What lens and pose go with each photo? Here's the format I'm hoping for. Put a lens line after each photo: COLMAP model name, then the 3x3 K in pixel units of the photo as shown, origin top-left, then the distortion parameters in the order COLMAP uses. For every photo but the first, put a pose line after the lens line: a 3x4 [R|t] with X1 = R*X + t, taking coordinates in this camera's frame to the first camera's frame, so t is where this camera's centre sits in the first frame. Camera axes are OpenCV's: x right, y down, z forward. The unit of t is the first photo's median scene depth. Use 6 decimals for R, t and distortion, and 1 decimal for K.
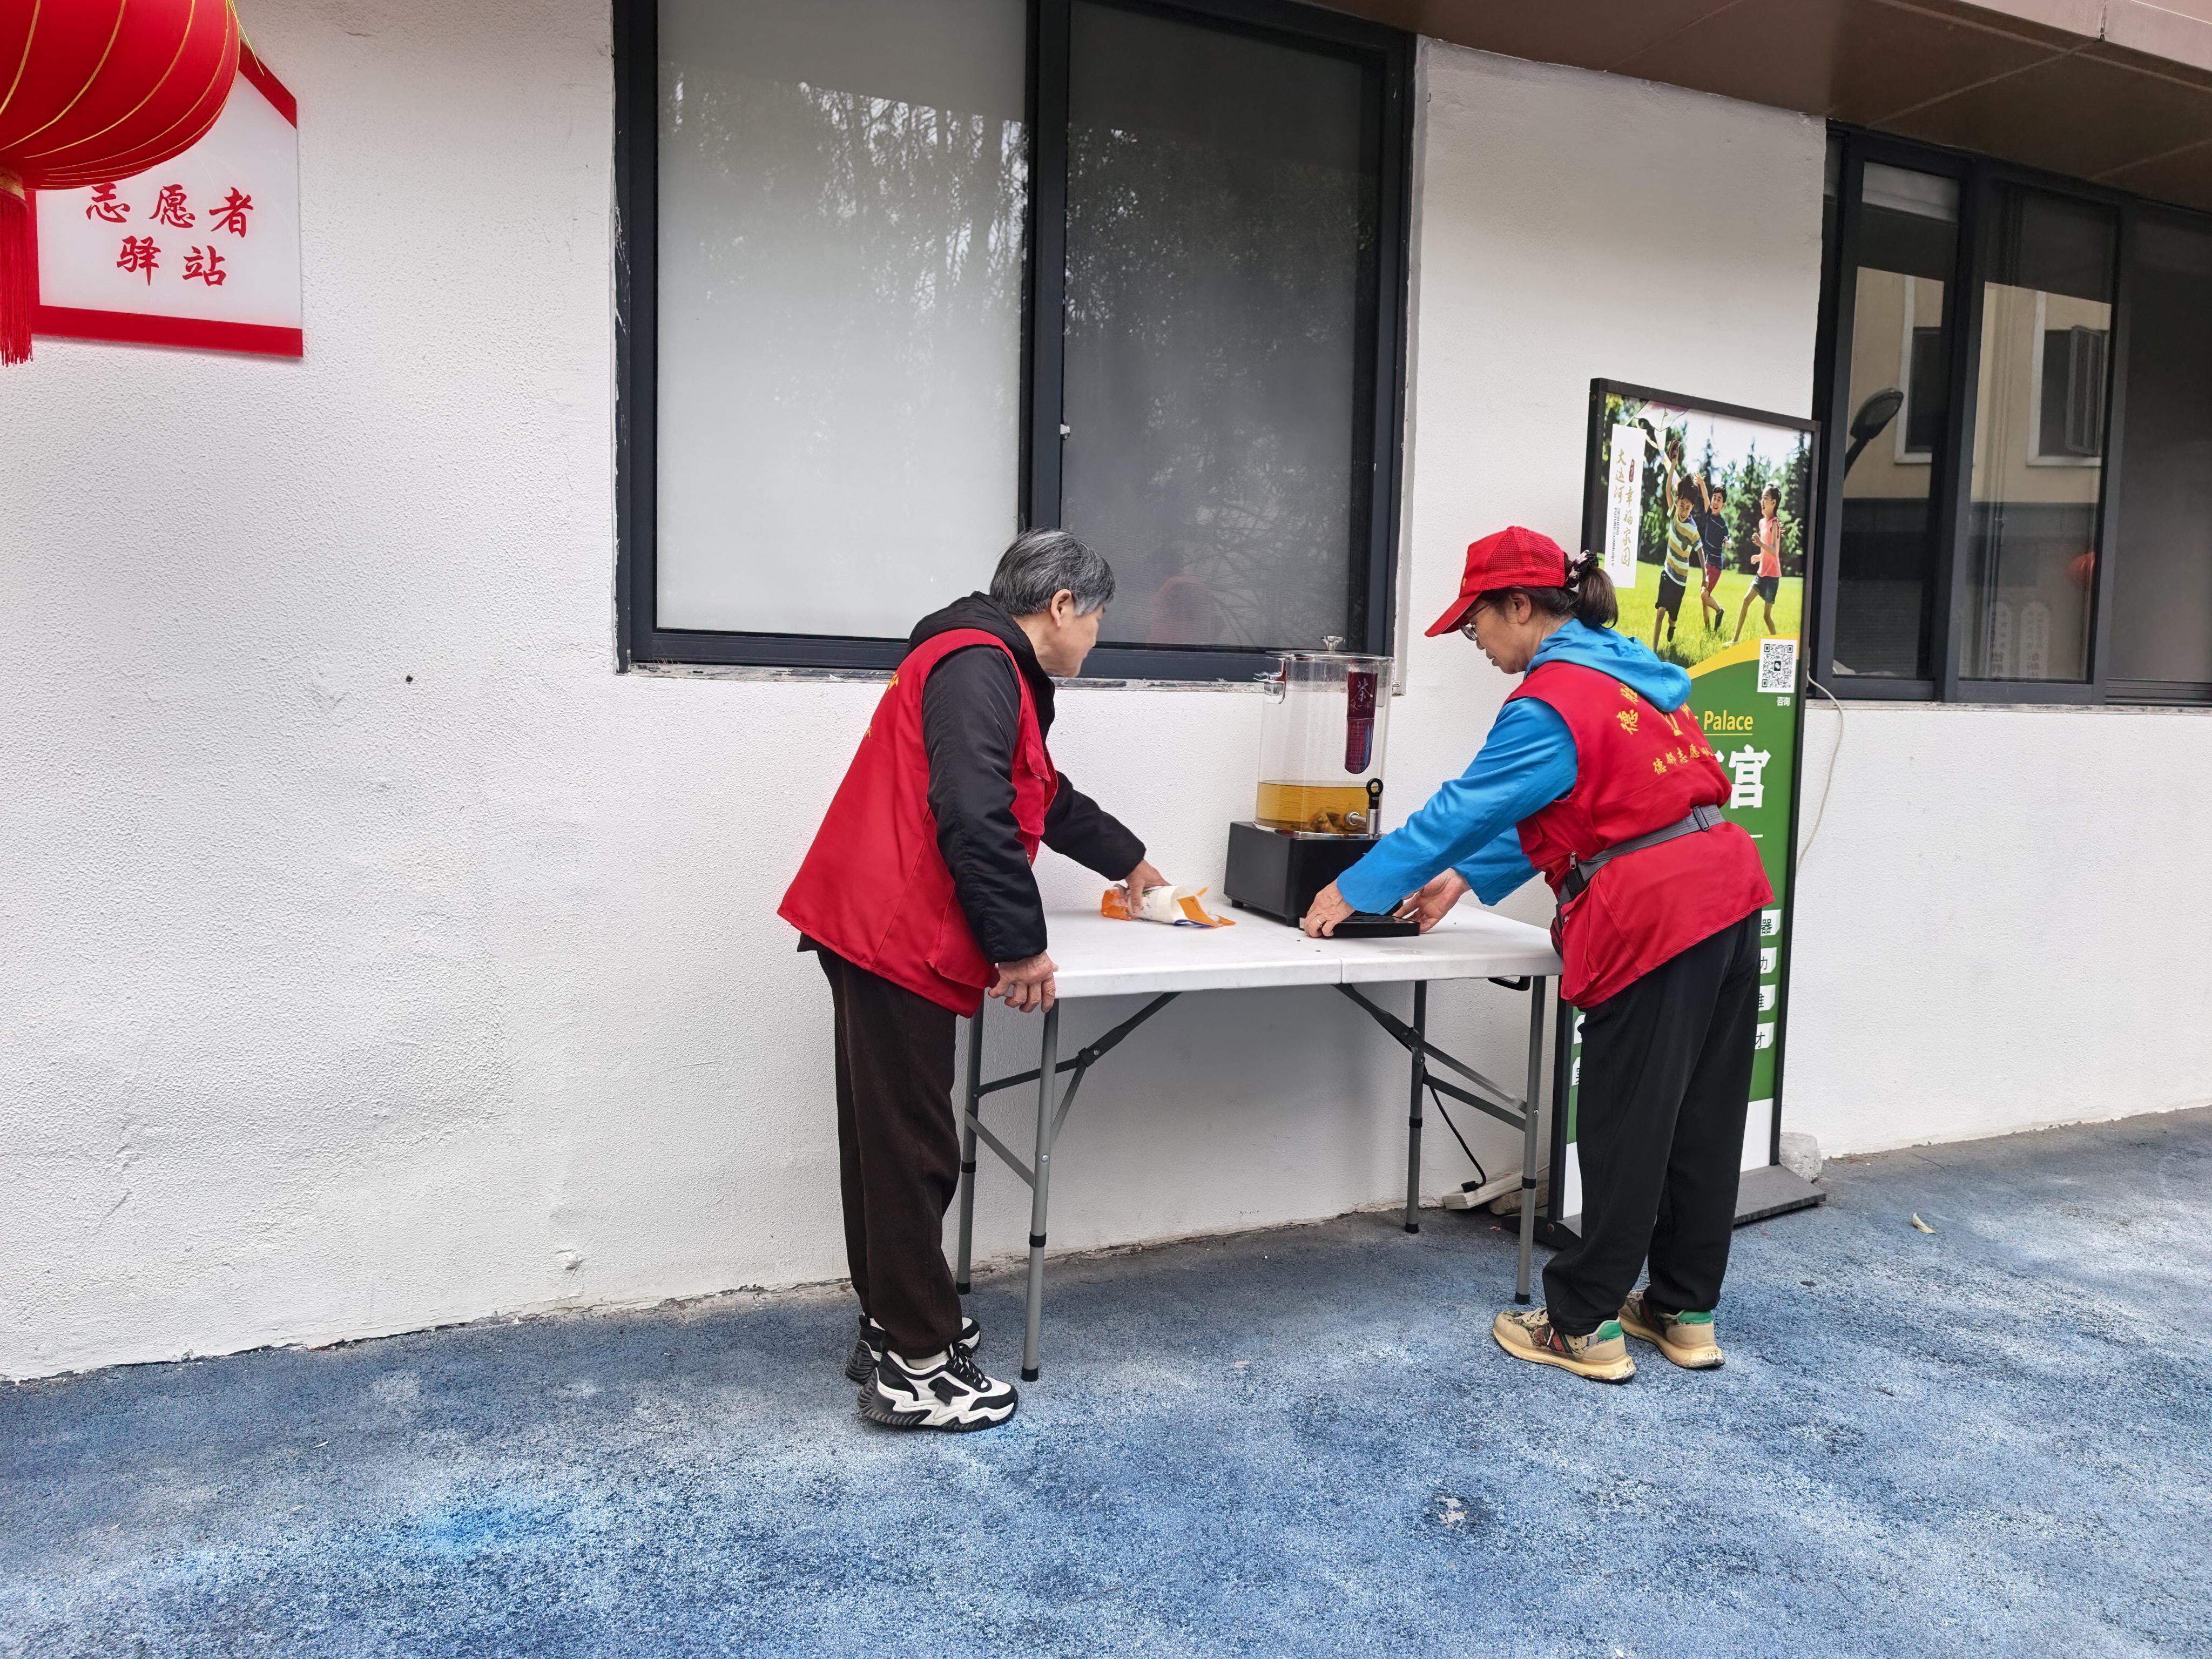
lens RADIAL K [[1595.4, 0, 1127.5], [0, 1595.4, 814.9], [0, 0, 1]] dist [0.042919, -0.043841]
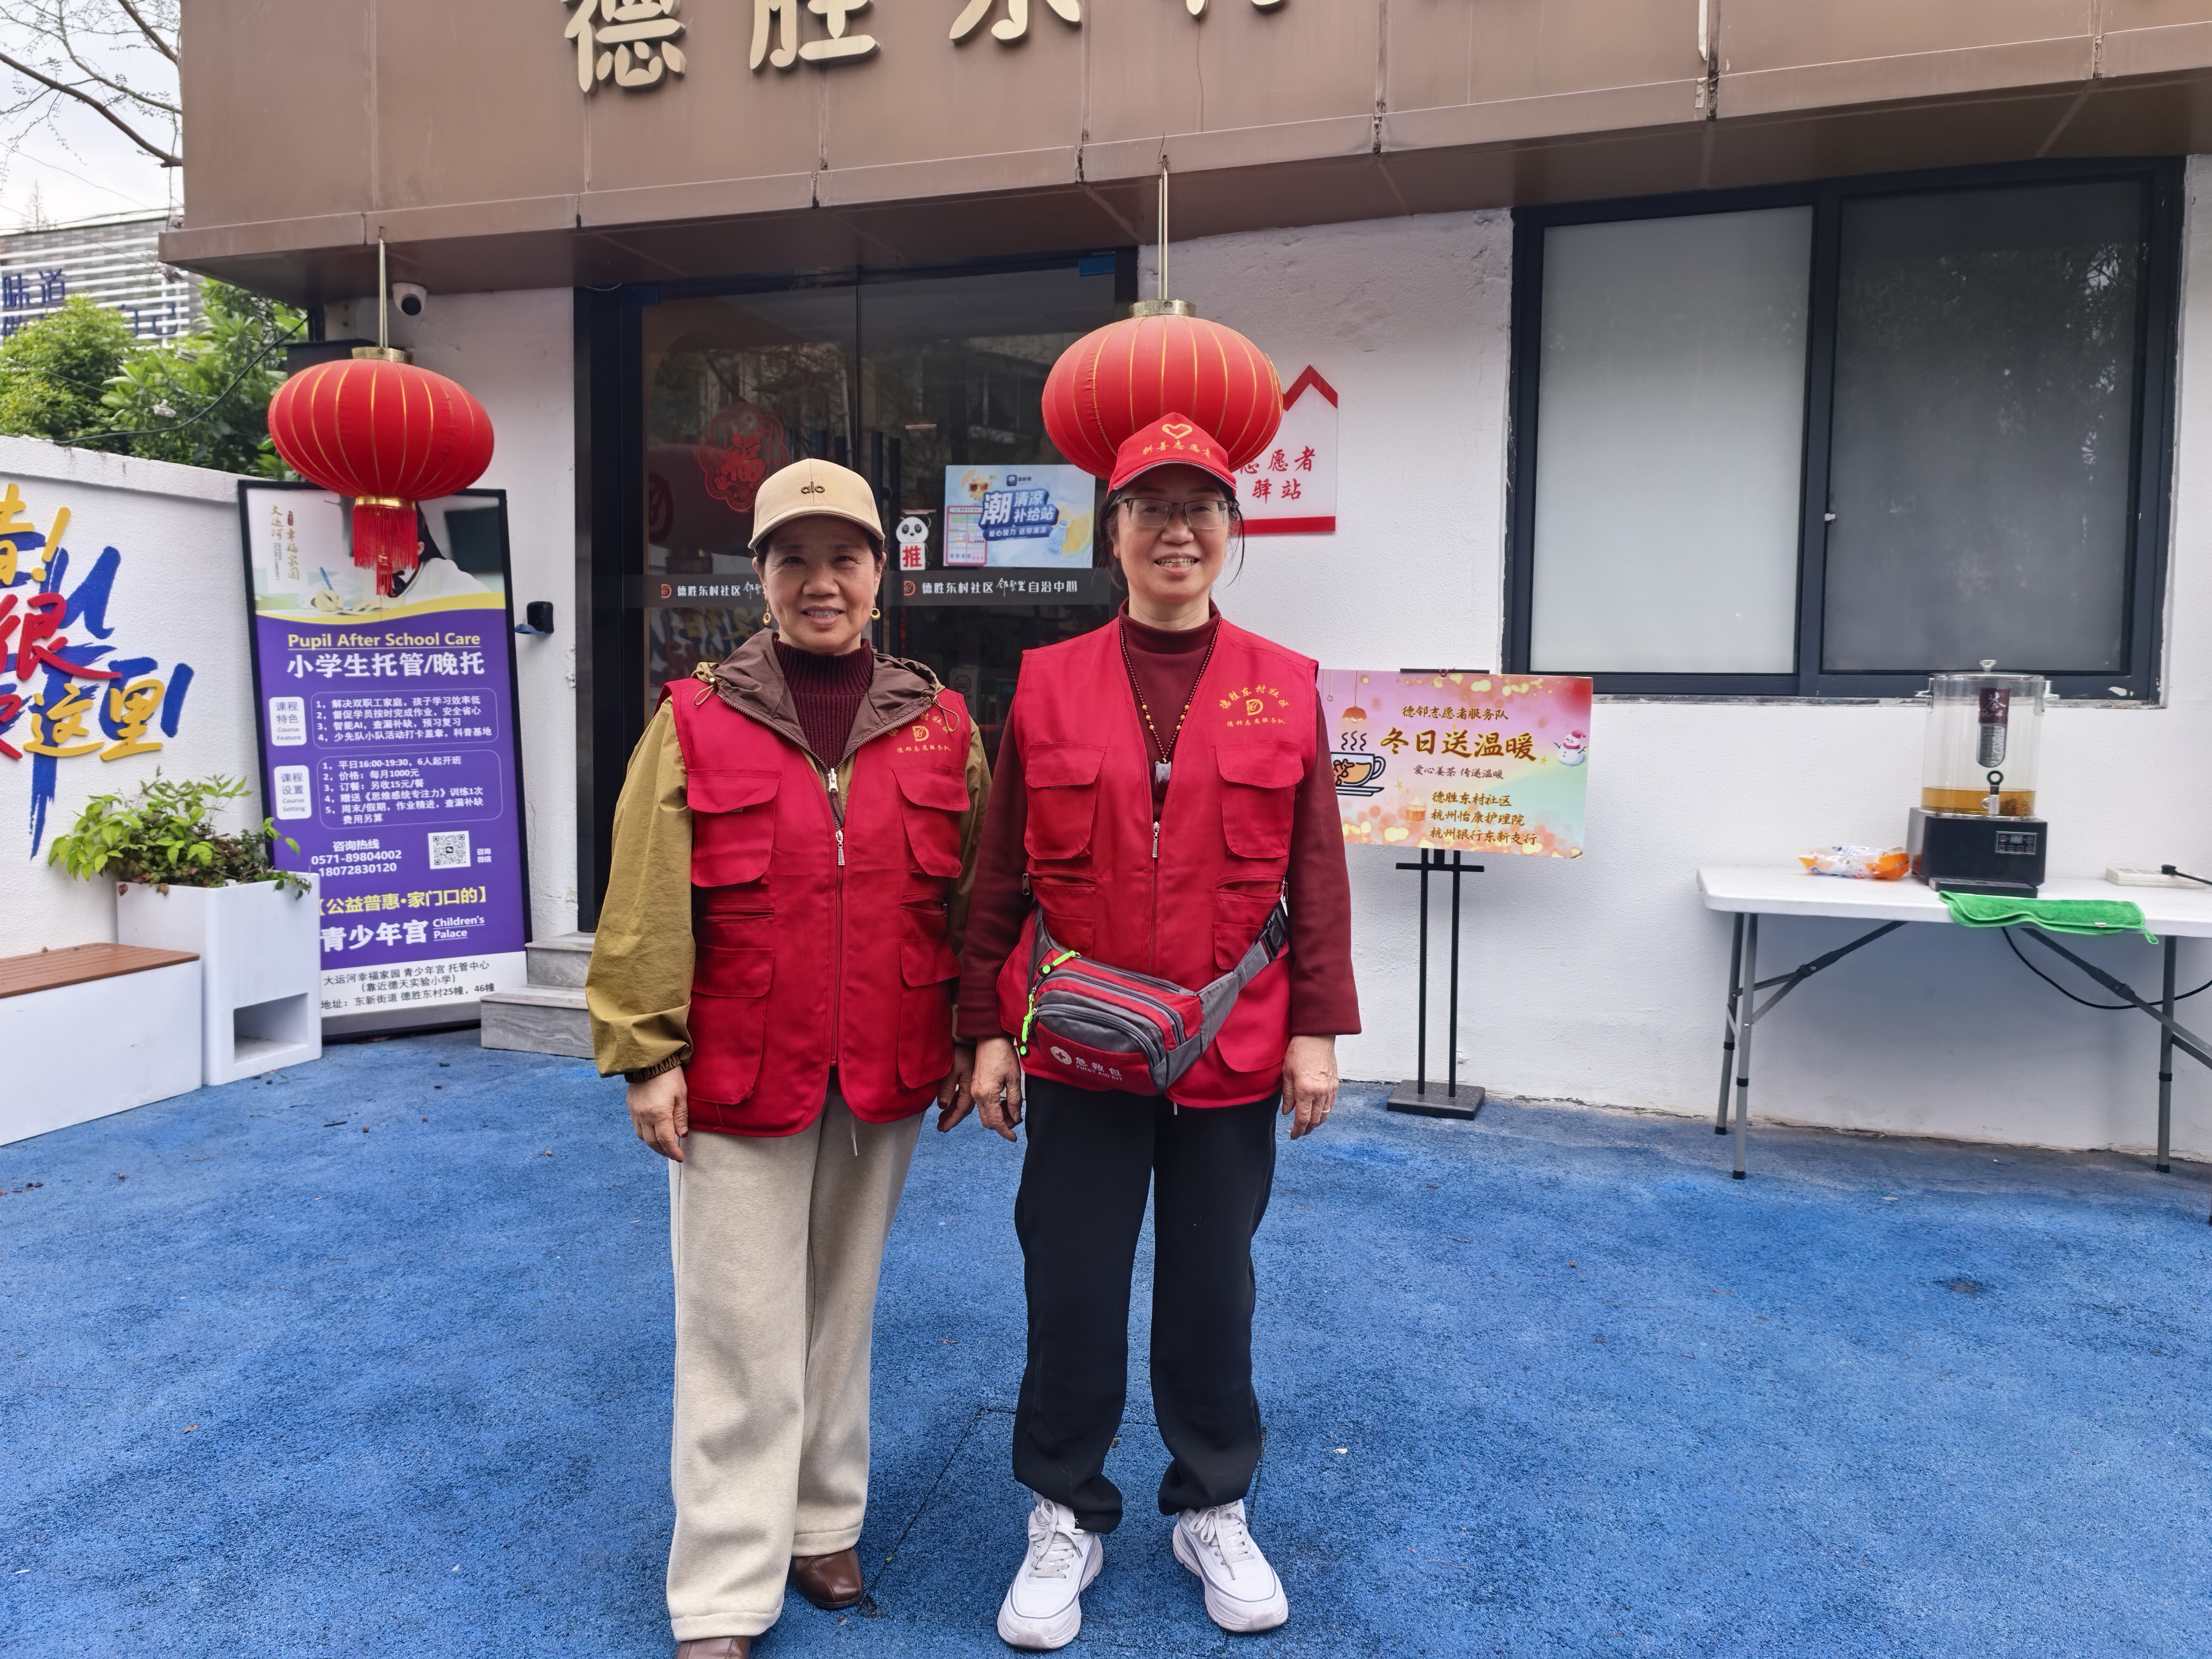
lens RADIAL K [[1573.6, 0, 1115.8], [0, 1573.6, 796.9], [0, 0, 1]] dist [0.019949, -0.000399]
pose [[0.741191, 0.026305, -0.670778, 0.398936], [-0.046670, 0.998833, -0.012399, 0.040798], [0.669669, 0.040495, 0.741554, -0.378011]]
